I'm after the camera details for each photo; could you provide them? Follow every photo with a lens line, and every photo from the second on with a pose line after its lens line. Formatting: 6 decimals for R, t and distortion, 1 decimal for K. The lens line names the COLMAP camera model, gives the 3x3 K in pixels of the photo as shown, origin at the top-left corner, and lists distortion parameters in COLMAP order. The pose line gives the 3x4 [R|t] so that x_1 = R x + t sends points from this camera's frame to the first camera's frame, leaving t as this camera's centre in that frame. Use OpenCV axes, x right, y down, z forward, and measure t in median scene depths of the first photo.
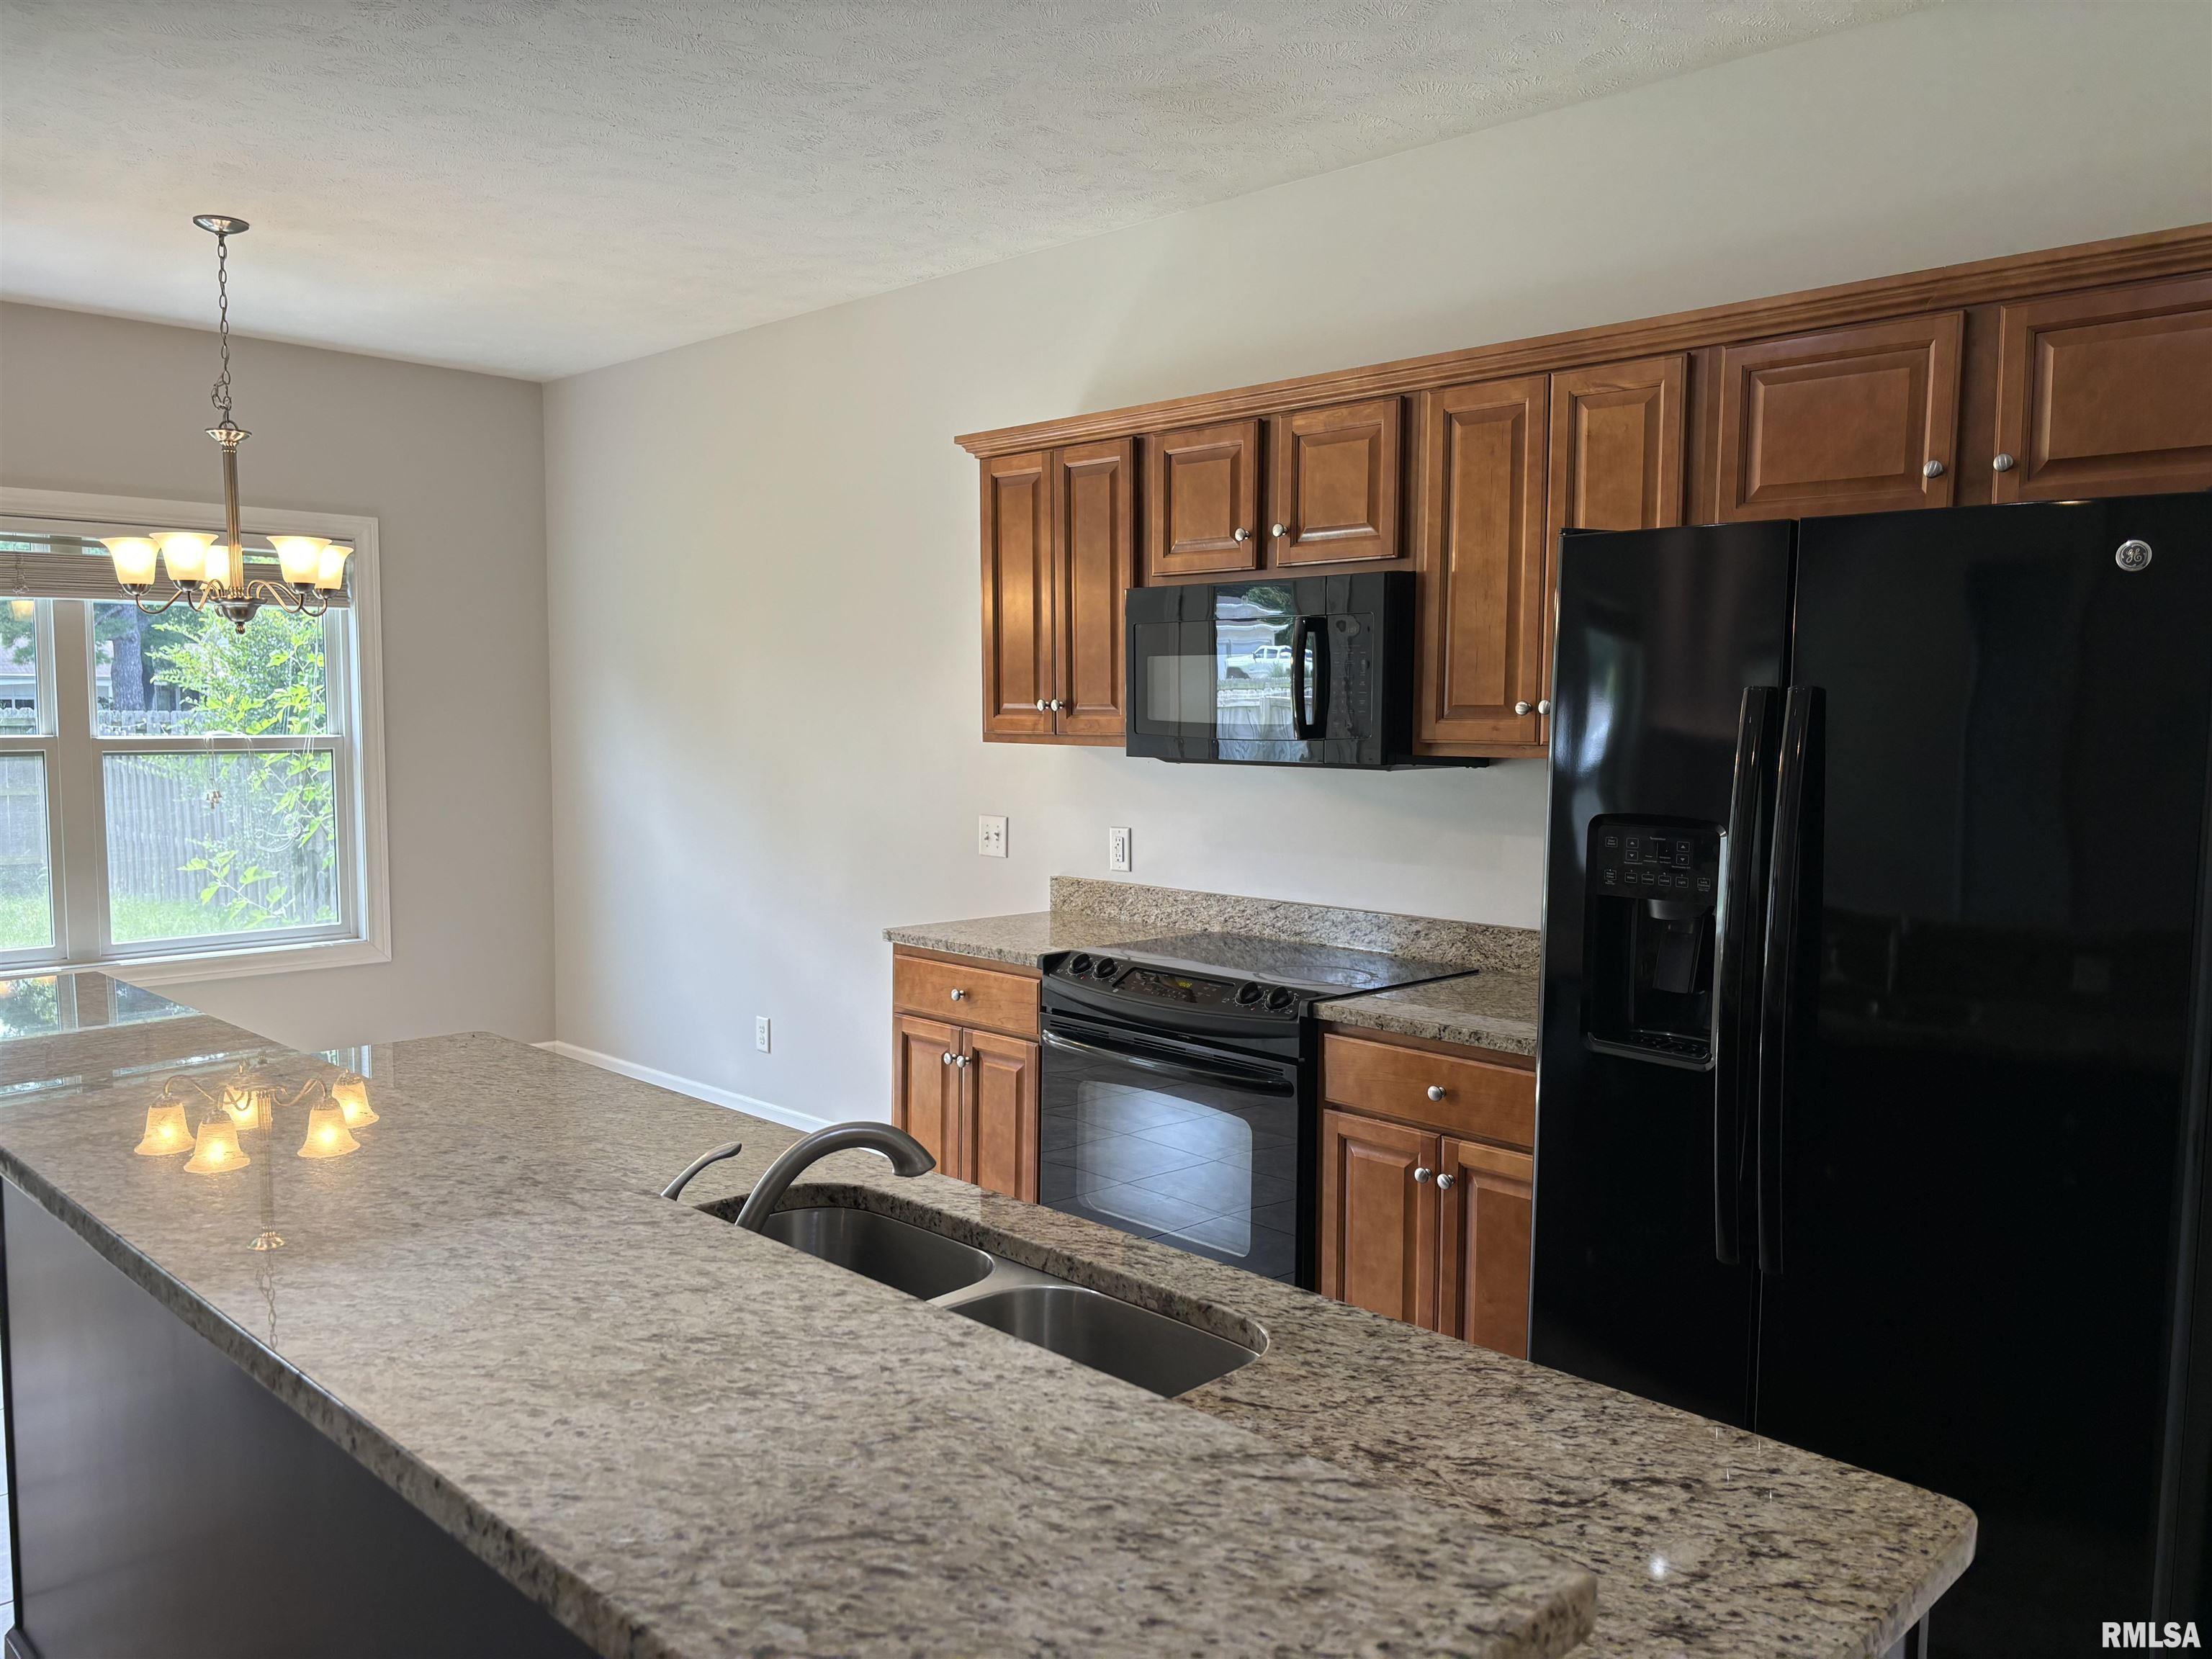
lens RADIAL K [[1658.8, 0, 1106.0], [0, 1658.8, 829.5], [0, 0, 1]] dist [0.047188, -0.003644]
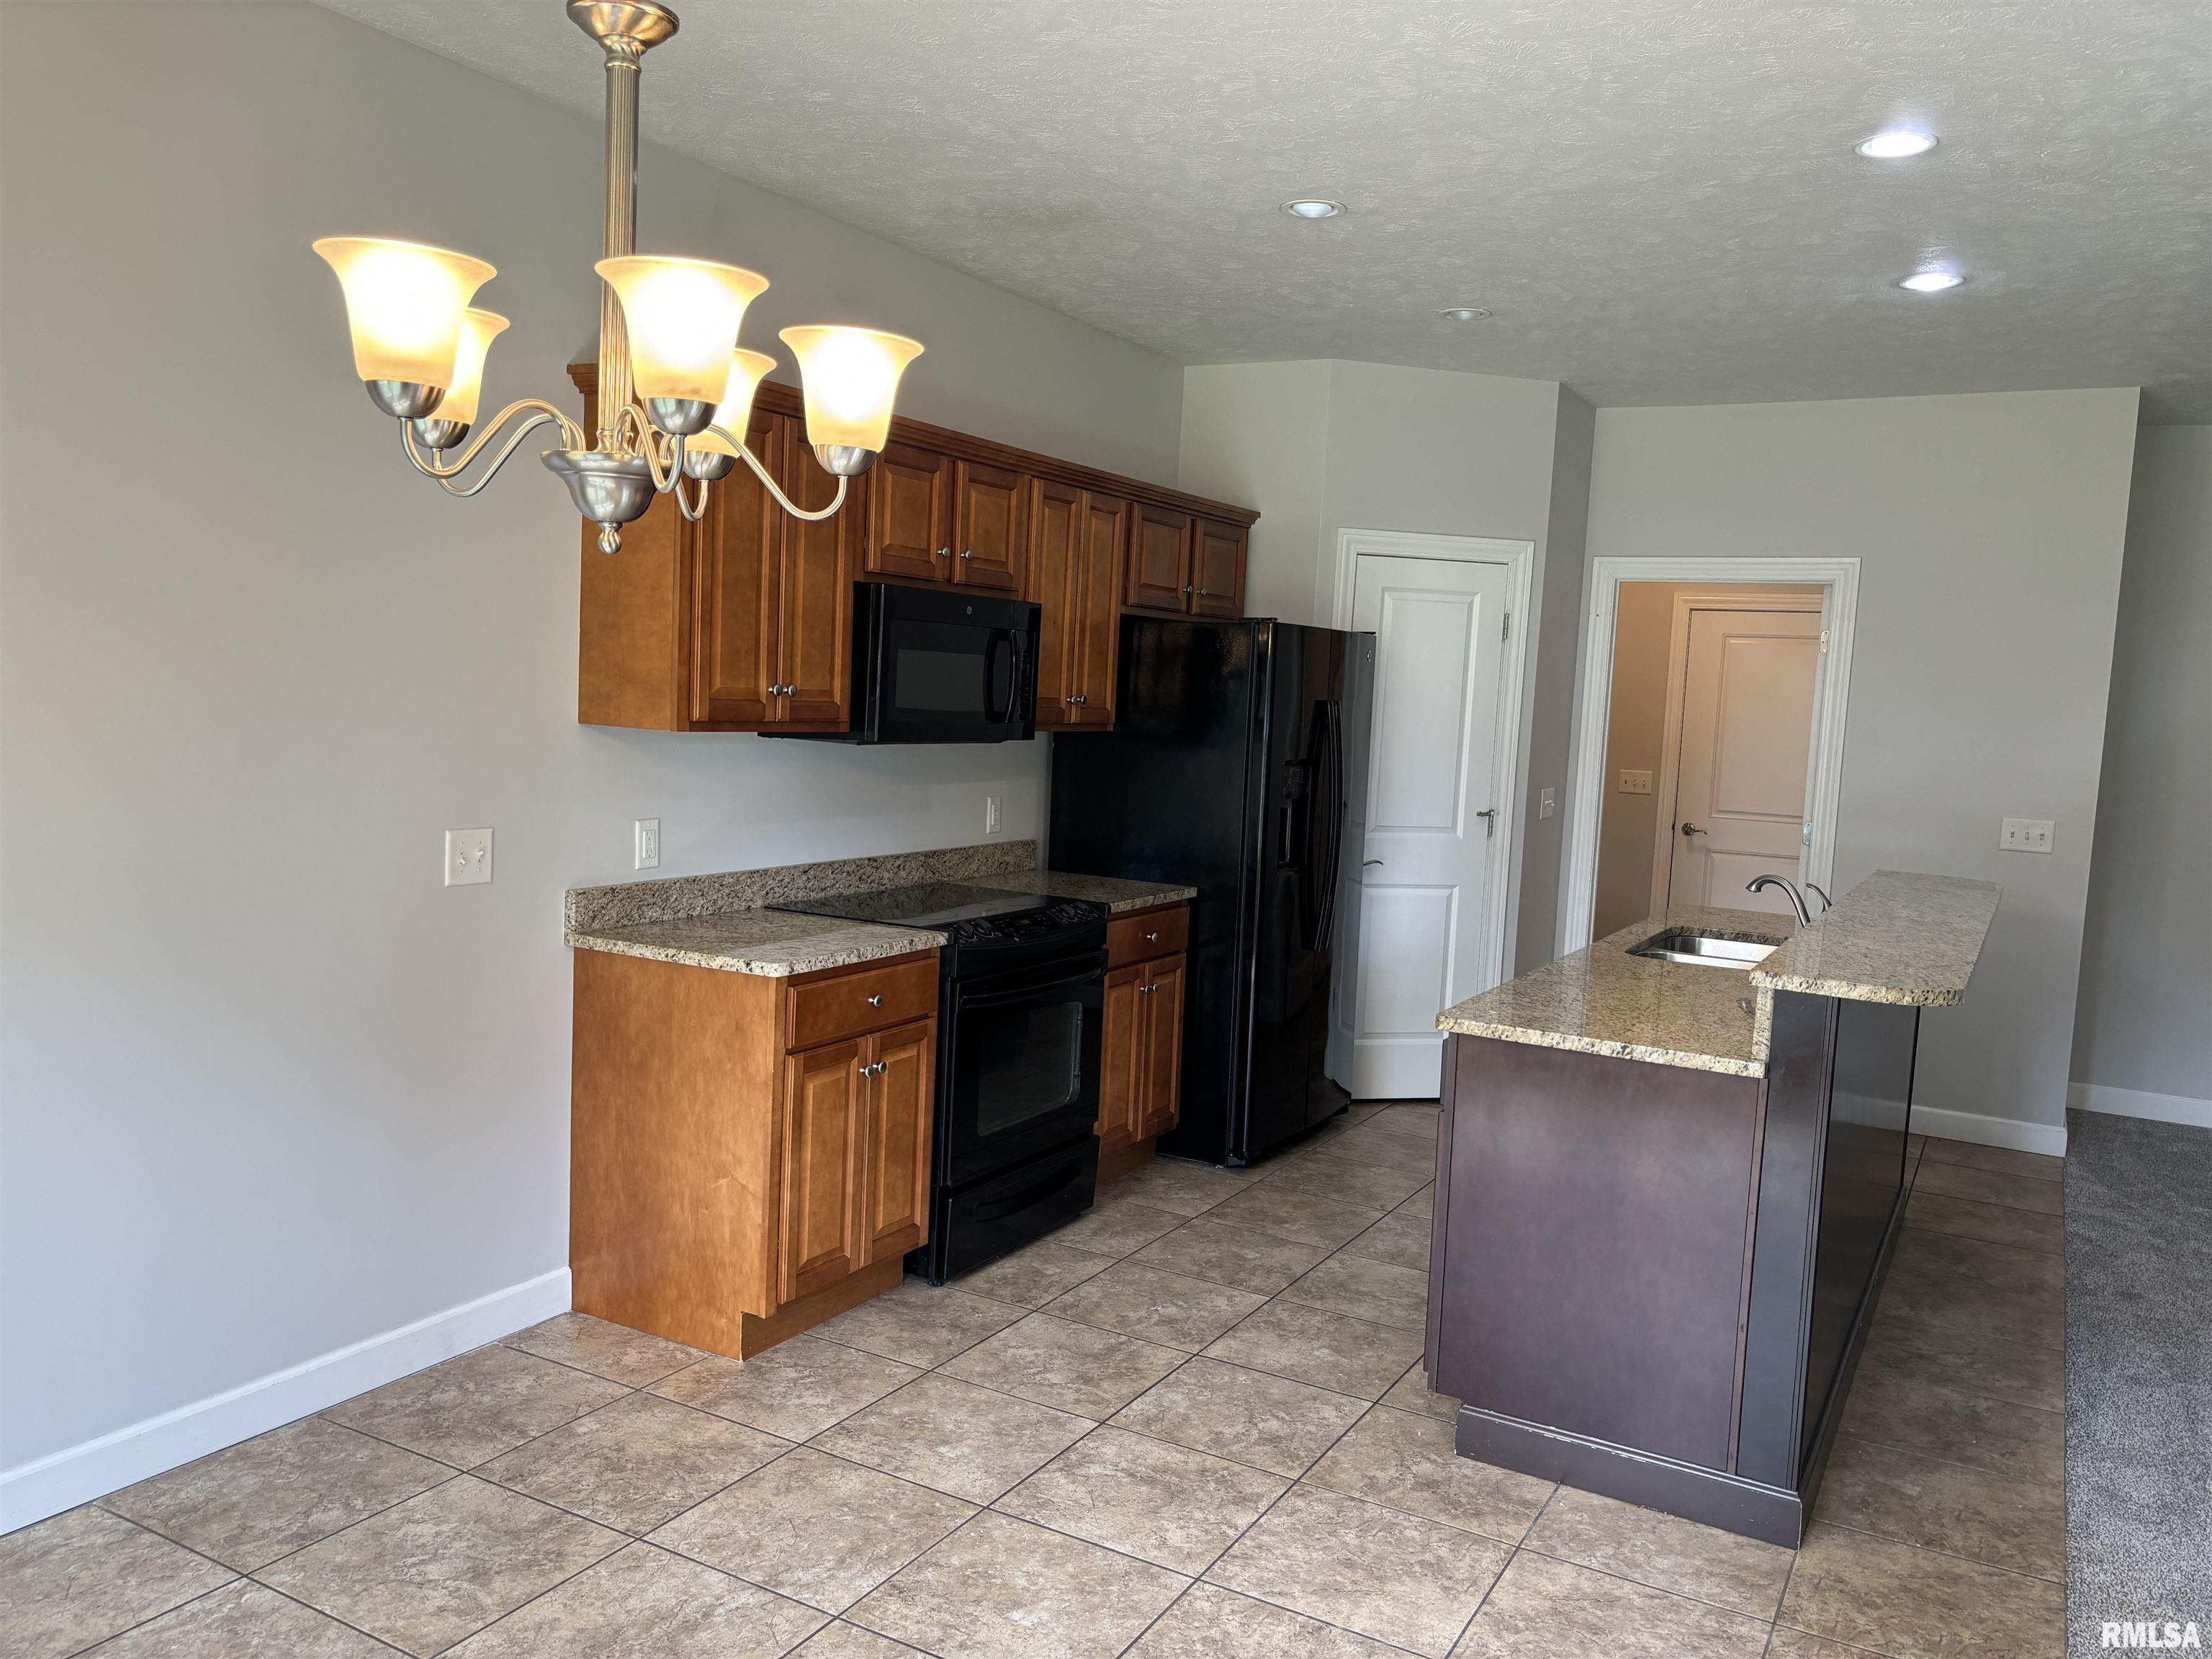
lens RADIAL K [[1658.8, 0, 1106.0], [0, 1658.8, 829.5], [0, 0, 1]] dist [0.047188, -0.003644]
pose [[-0.251649, -0.110610, 0.961477, -1.023129], [0.018865, 0.992698, 0.119139, -0.109916], [-0.967635, 0.048120, -0.247725, 1.089920]]
